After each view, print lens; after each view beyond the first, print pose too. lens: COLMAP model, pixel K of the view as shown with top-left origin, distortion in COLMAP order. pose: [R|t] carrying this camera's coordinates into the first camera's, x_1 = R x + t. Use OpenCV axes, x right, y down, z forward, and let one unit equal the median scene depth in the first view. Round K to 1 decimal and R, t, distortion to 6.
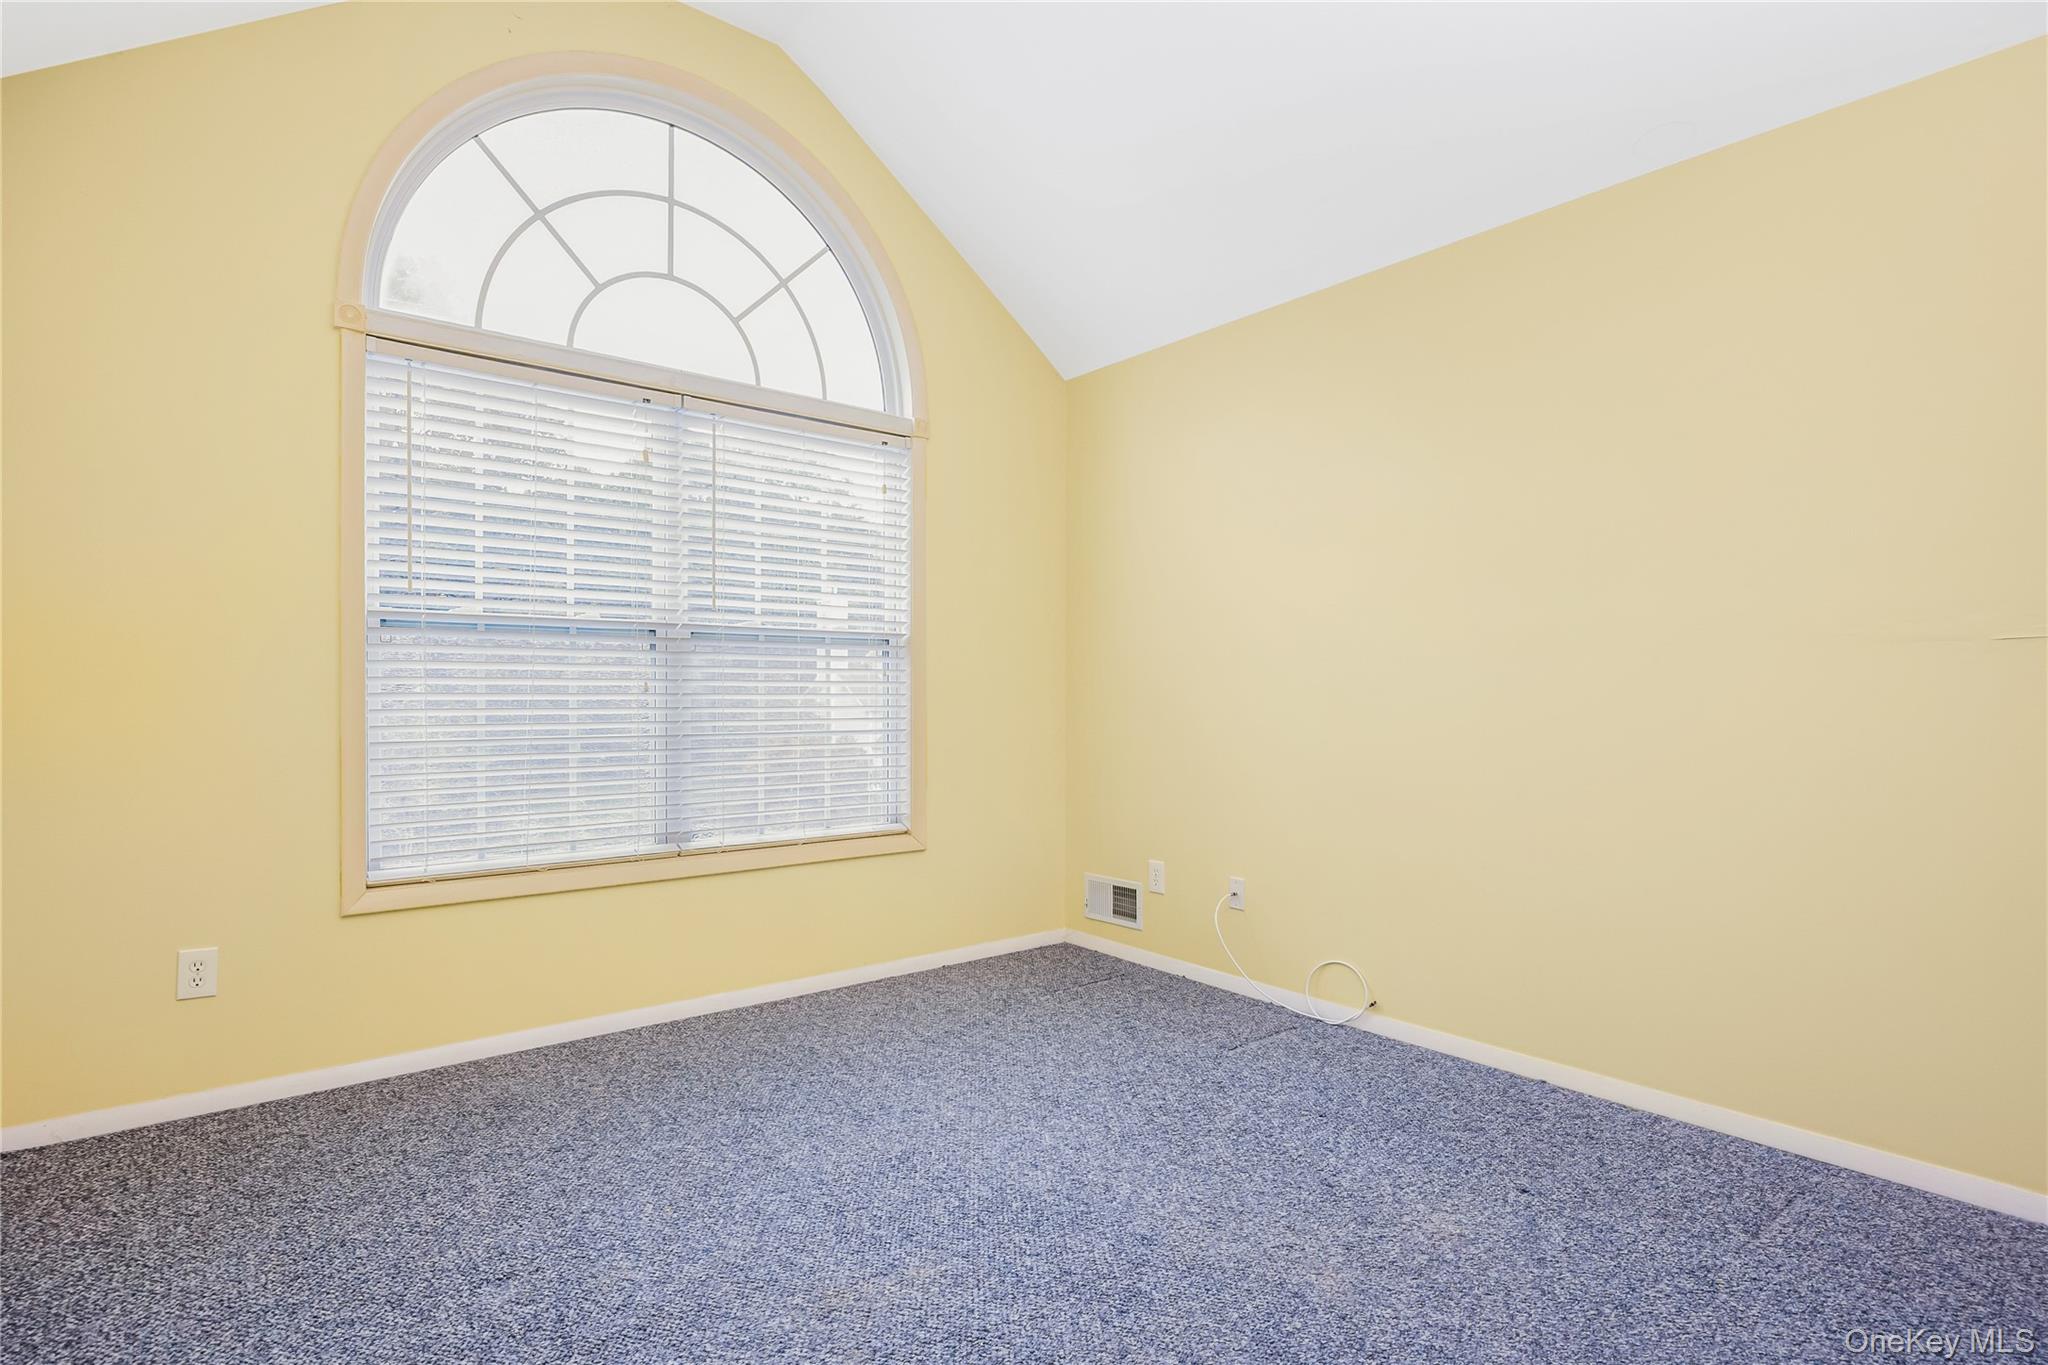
lens RADIAL K [[1004.5, 0, 1028.6], [0, 1004.5, 695.5], [0, 0, 1]] dist [-0.013056, 0.000056]
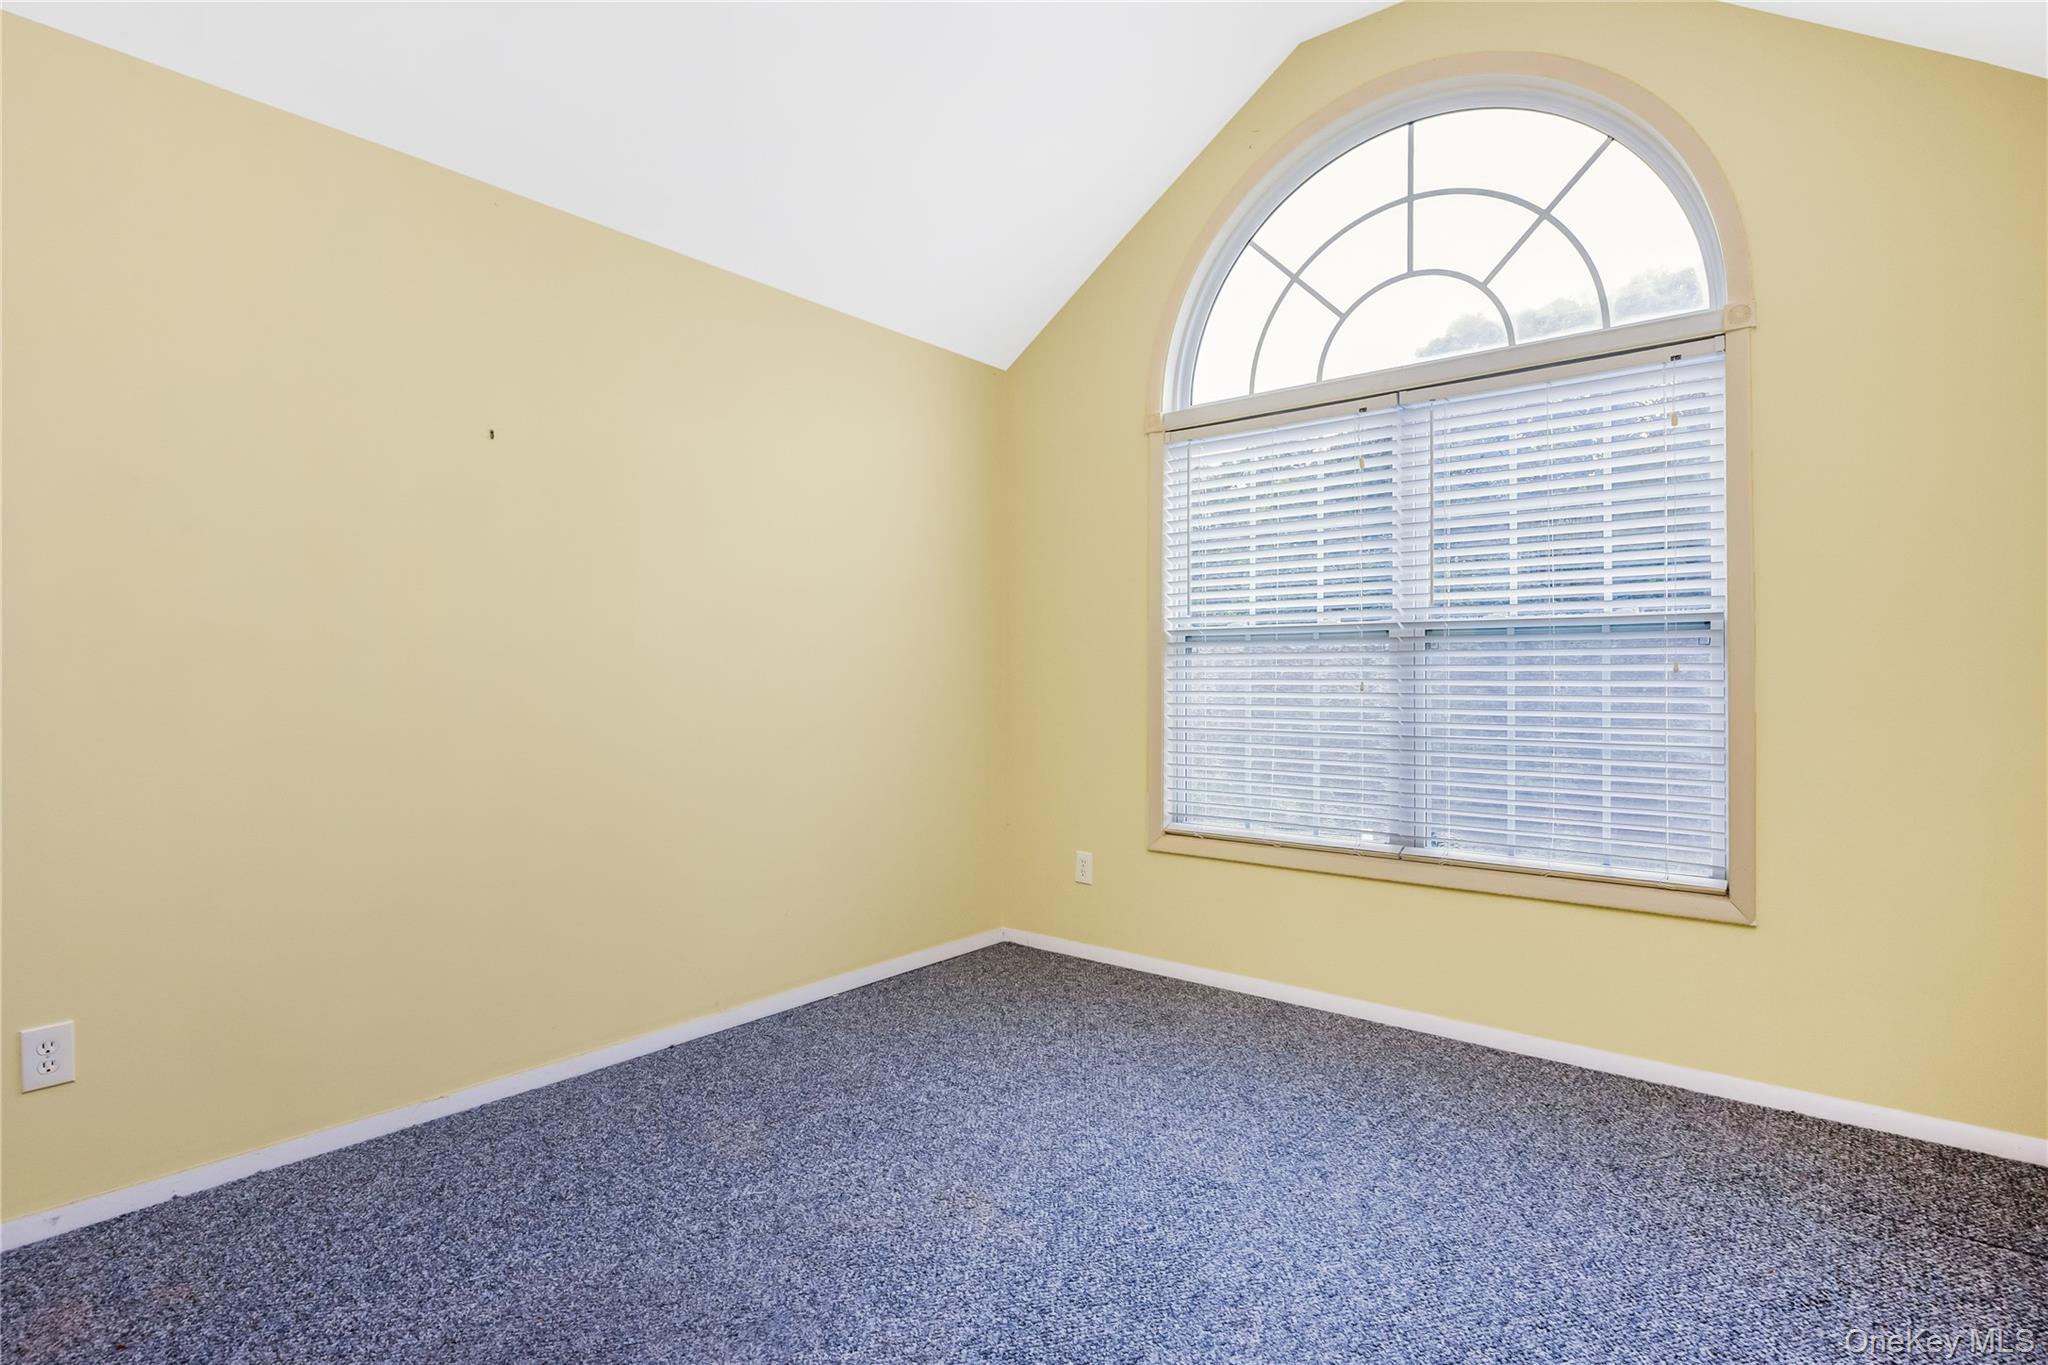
lens RADIAL K [[1004.5, 0, 1035.2], [0, 1004.5, 668.5], [0, 0, 1]] dist [-0.013056, 0.000056]
pose [[0.206867, -0.019429, -0.978176, 0.552529], [-0.011580, 0.999684, -0.022305, -0.000473], [0.978301, 0.015941, 0.206576, 0.456251]]
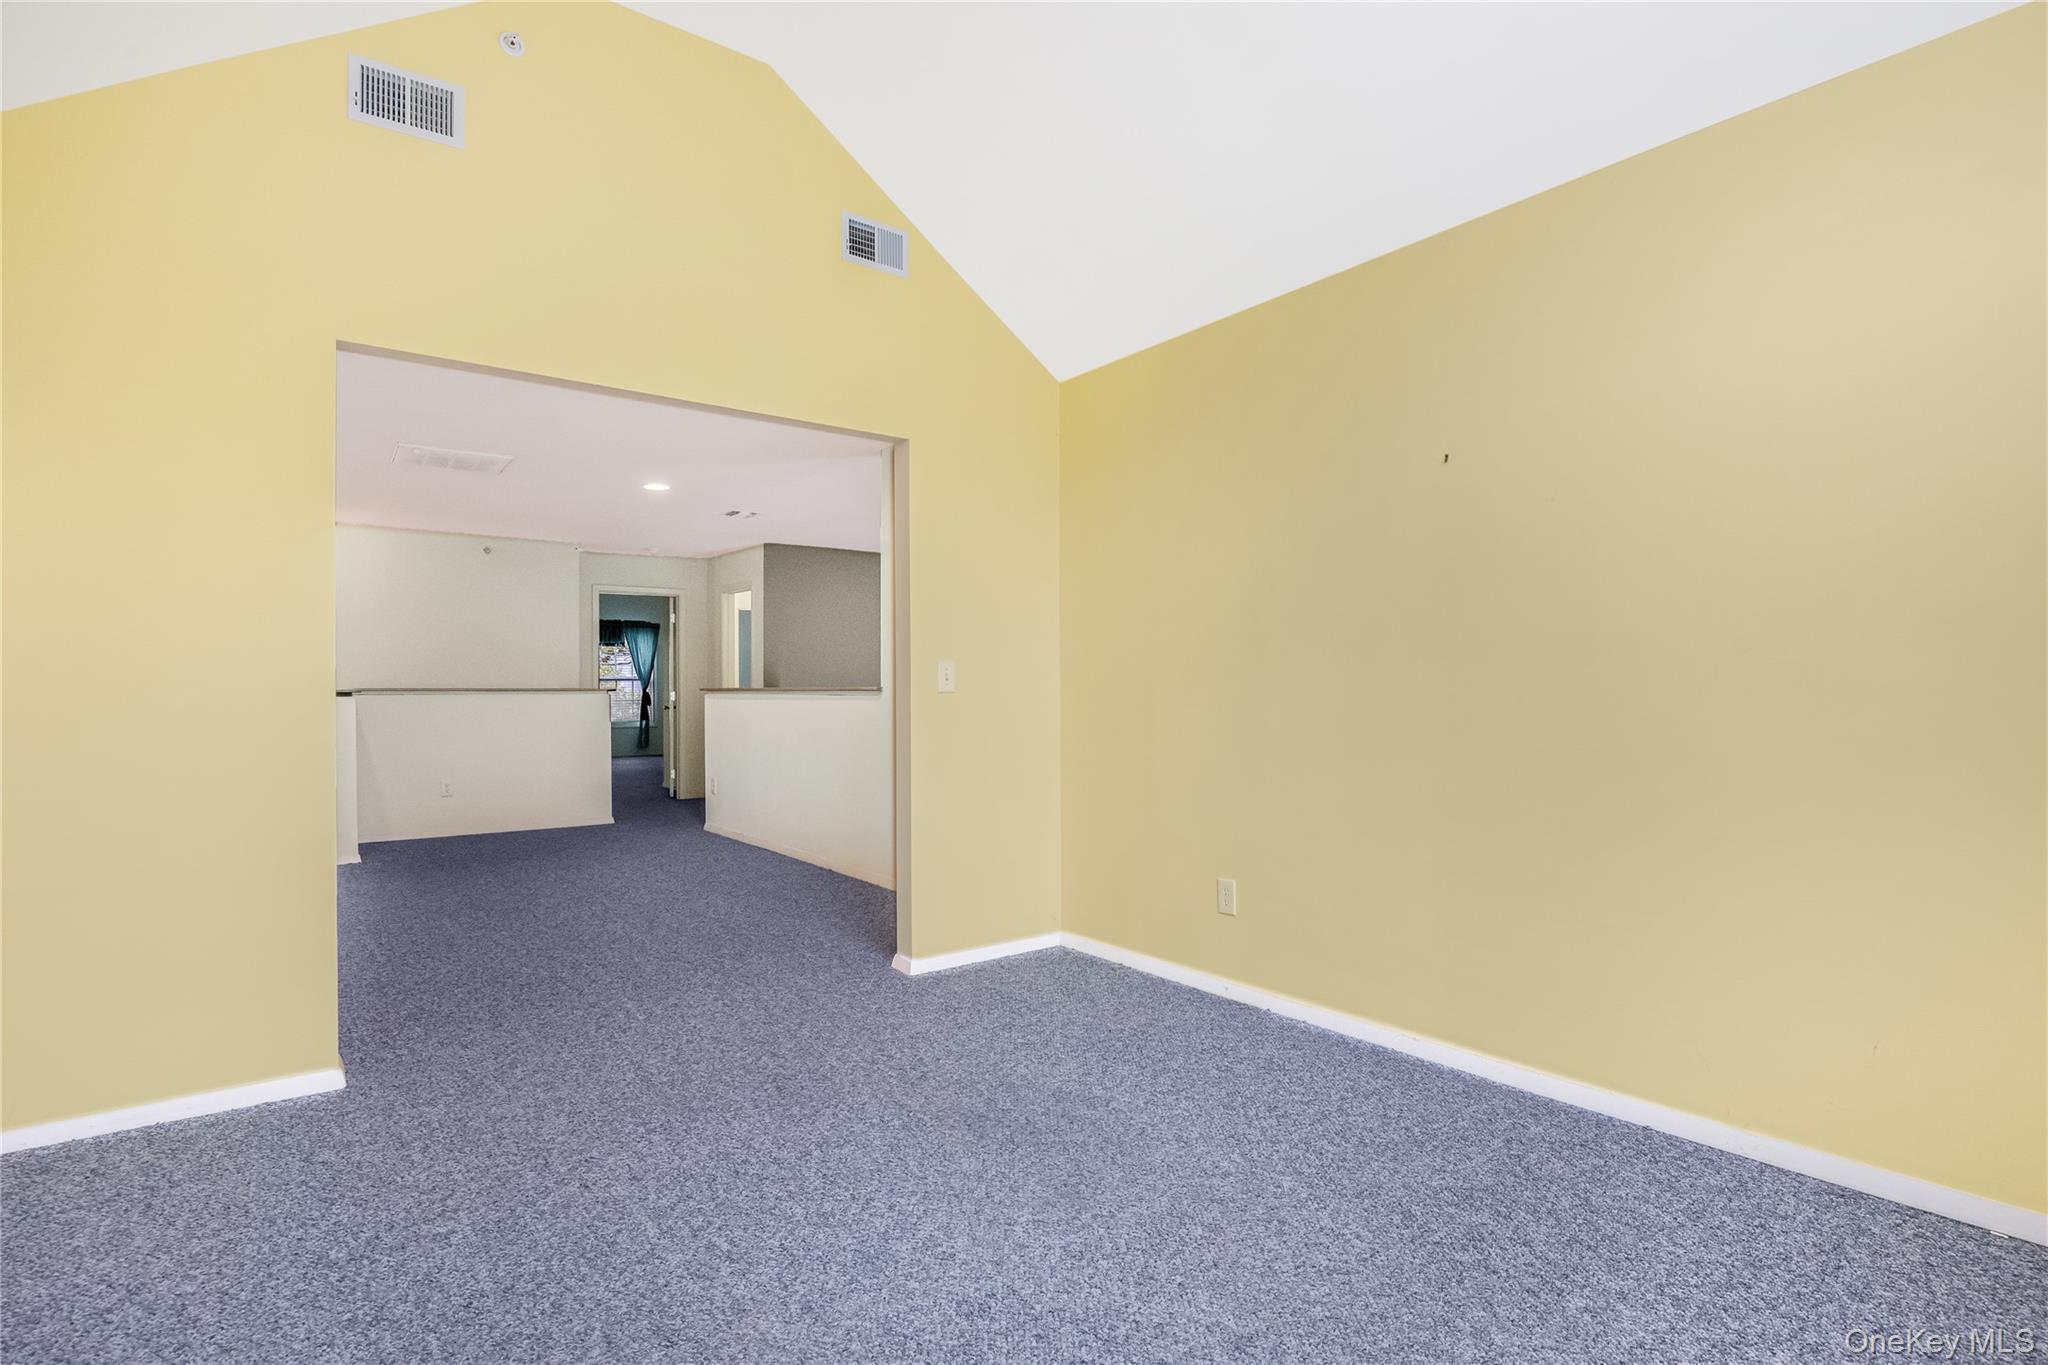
lens RADIAL K [[1004.5, 0, 1029.7], [0, 1004.5, 686.3], [0, 0, 1]] dist [-0.013056, 0.000056]
pose [[-0.999555, 0.001404, 0.029806, 0.007329], [0.001636, 0.999969, 0.007763, -0.007797], [-0.029794, 0.007809, -0.999526, 1.095438]]
